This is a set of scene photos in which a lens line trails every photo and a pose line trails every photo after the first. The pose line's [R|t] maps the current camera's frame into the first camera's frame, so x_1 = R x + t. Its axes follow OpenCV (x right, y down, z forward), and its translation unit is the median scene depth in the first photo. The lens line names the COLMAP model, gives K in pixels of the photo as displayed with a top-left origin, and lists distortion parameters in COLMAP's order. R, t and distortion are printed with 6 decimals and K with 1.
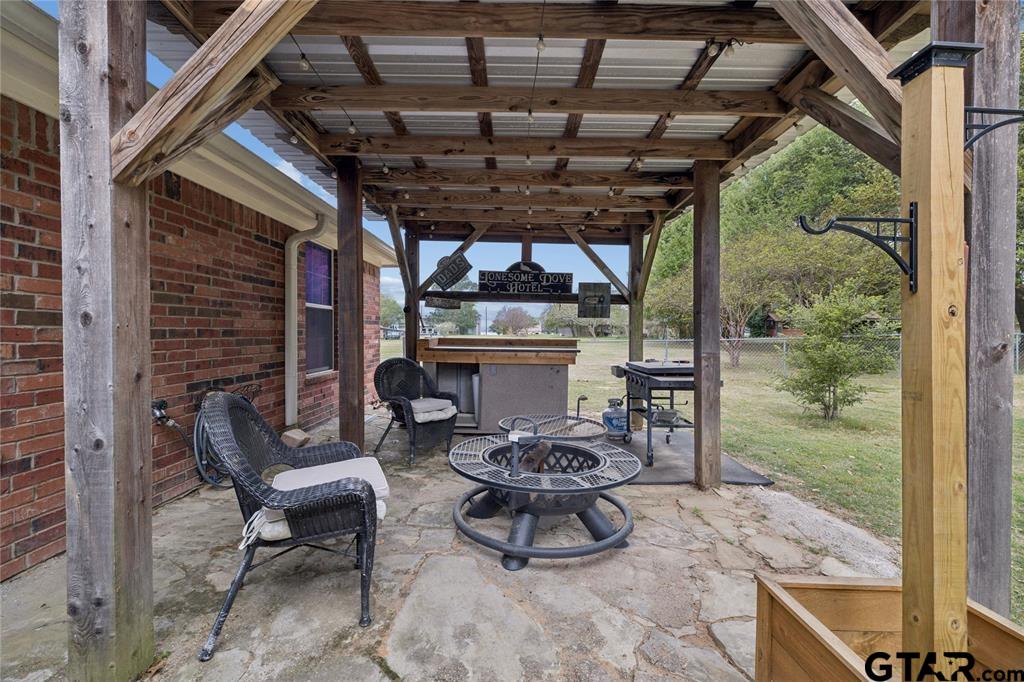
lens RADIAL K [[435.1, 0, 513.7], [0, 435.1, 335.9], [0, 0, 1]] dist [-0.000187, 0.000996]
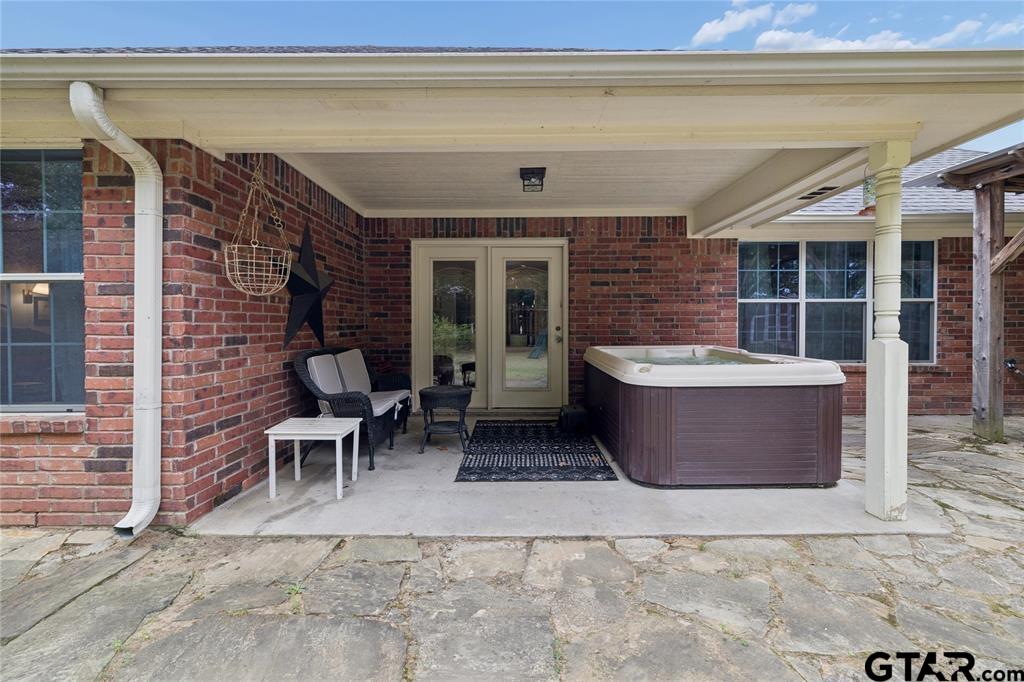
lens RADIAL K [[435.1, 0, 515.3], [0, 435.1, 333.5], [0, 0, 1]] dist [-0.000187, 0.000996]
pose [[0.021677, 0.012294, -0.999689, 2.093417], [-0.005228, 0.999912, 0.012184, 0.045155], [0.999751, 0.004963, 0.021739, -2.427747]]
